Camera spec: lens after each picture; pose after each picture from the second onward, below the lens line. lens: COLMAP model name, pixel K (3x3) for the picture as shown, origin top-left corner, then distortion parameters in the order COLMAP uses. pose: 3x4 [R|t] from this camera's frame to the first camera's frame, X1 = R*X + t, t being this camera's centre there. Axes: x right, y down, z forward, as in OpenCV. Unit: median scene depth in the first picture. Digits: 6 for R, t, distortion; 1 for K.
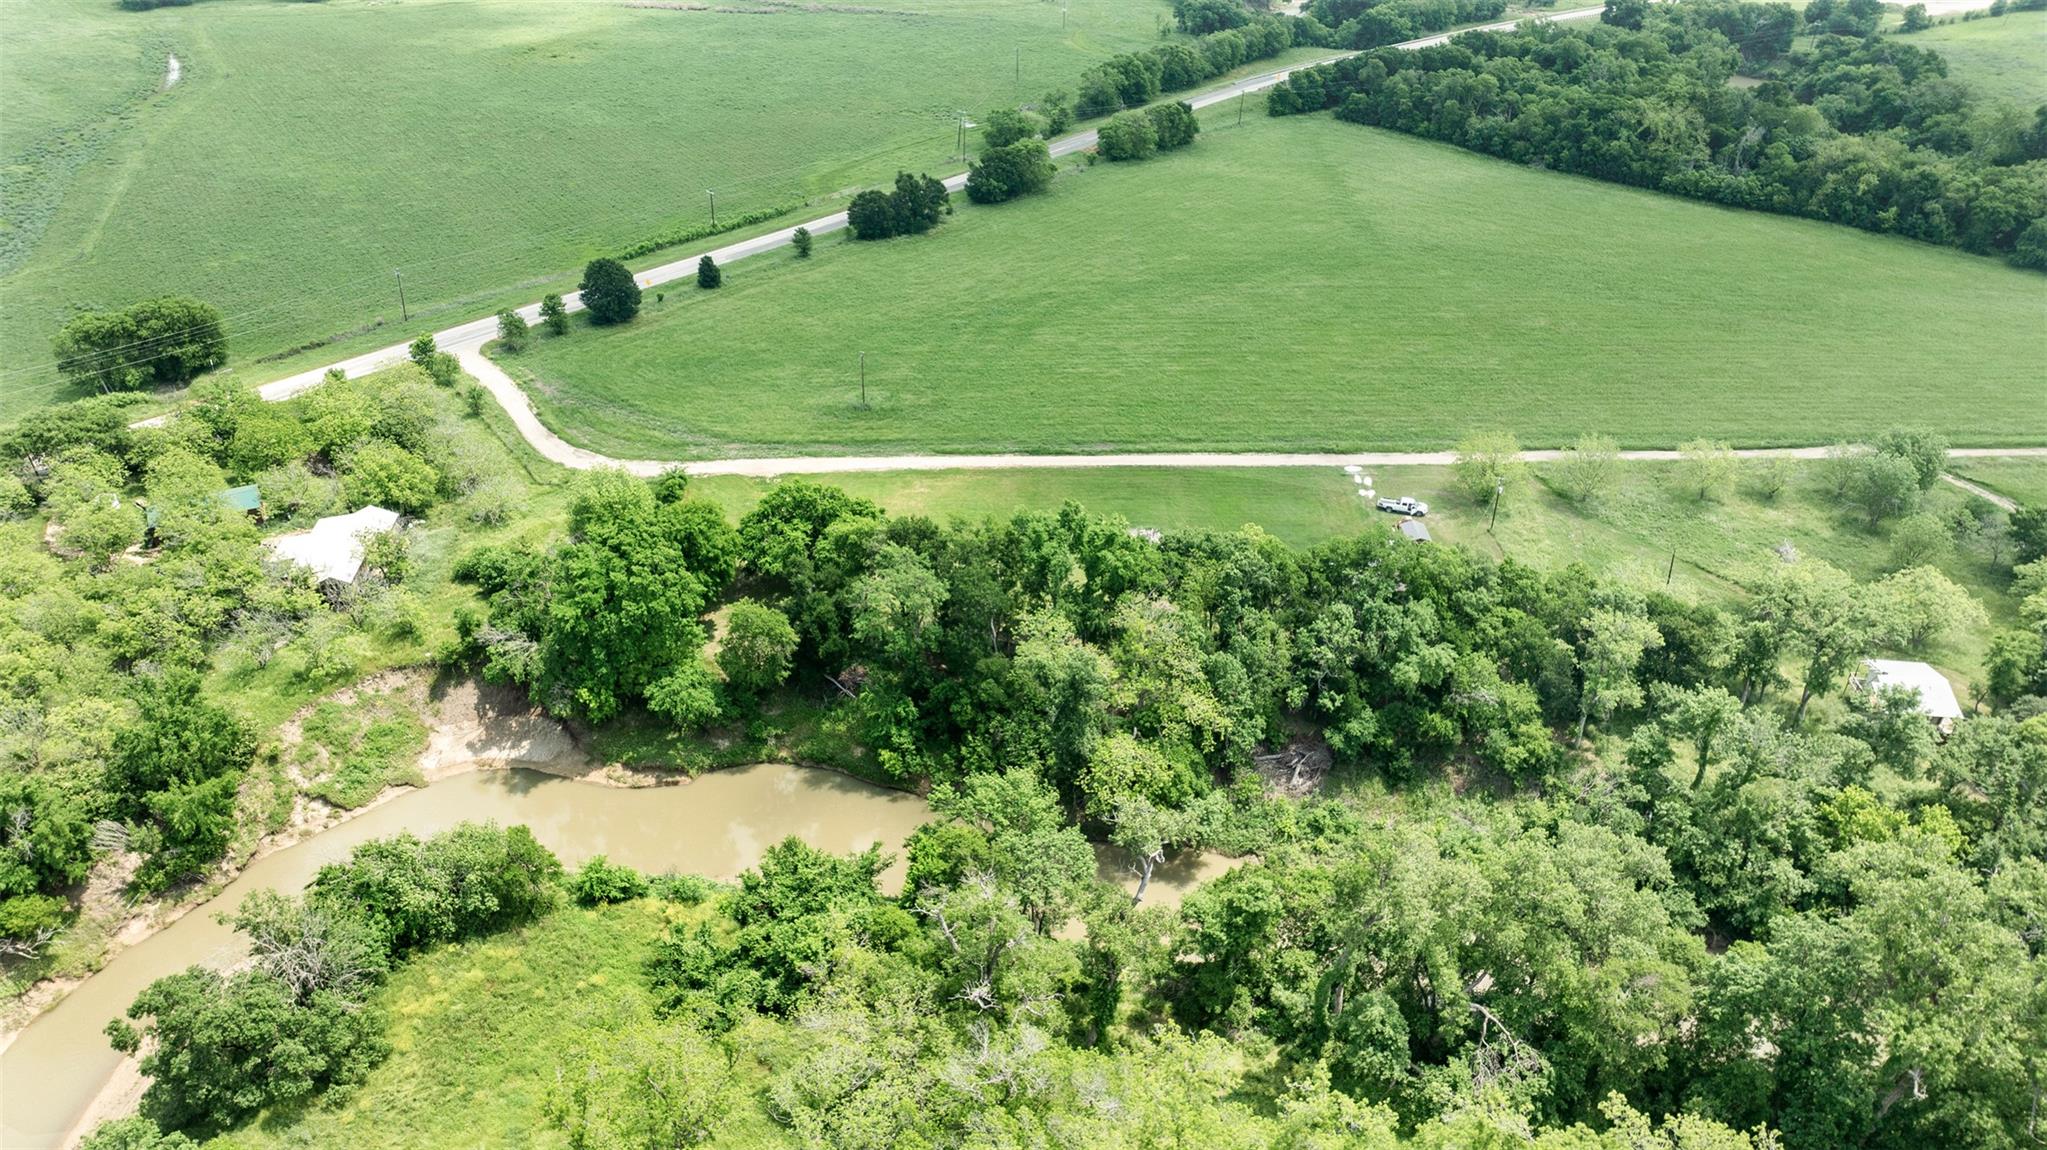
lens RADIAL K [[1447.2, 0, 1026.7], [0, 1447.2, 564.0], [0, 0, 1]] dist [-0.031189, 0.035825]
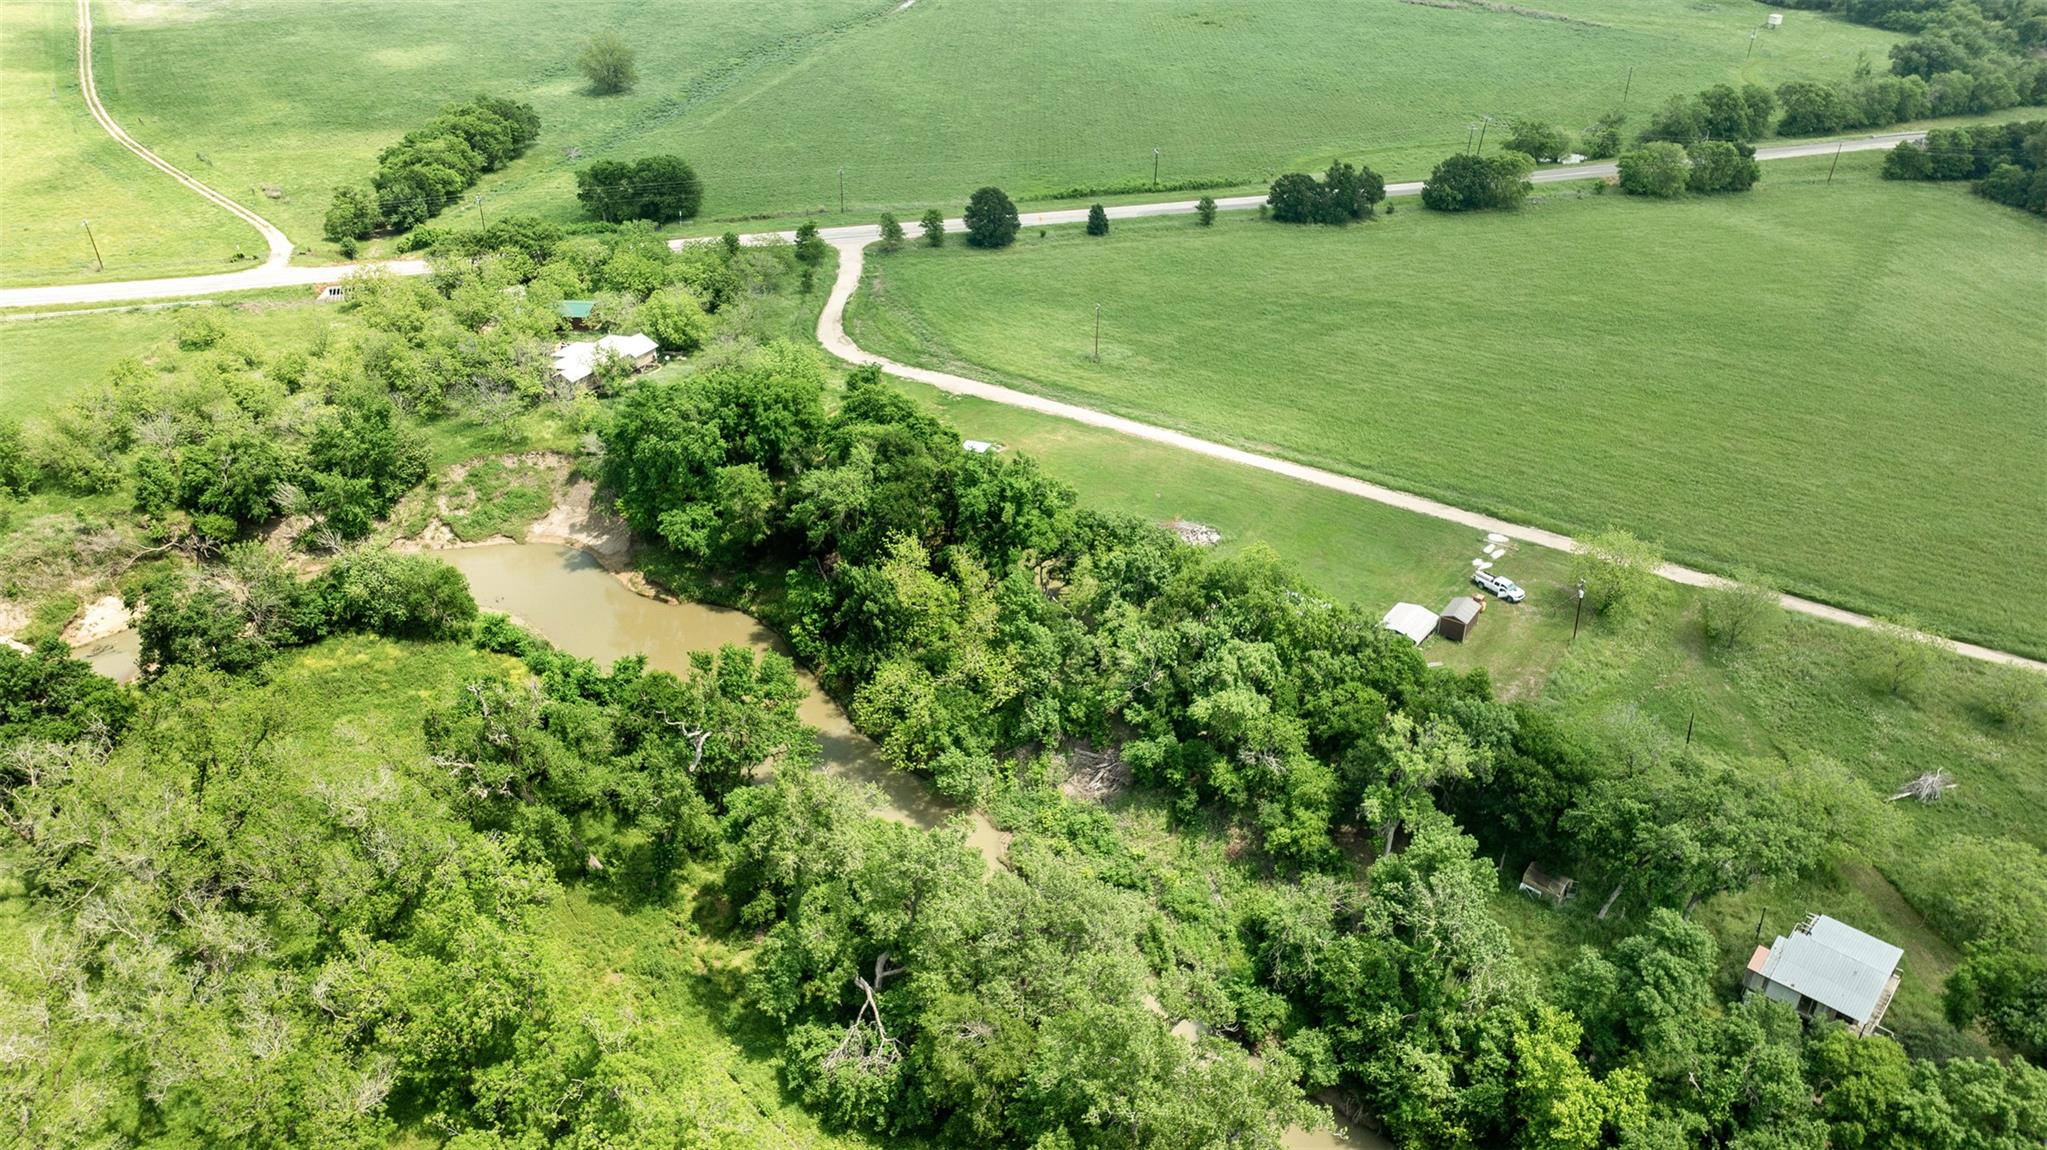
lens RADIAL K [[1447.2, 0, 1026.7], [0, 1447.2, 564.0], [0, 0, 1]] dist [-0.031189, 0.035825]
pose [[0.823802, 0.283077, -0.491140, 0.449076], [-0.284884, 0.955776, 0.073033, -0.035040], [0.490094, 0.079753, 0.868014, 0.111092]]
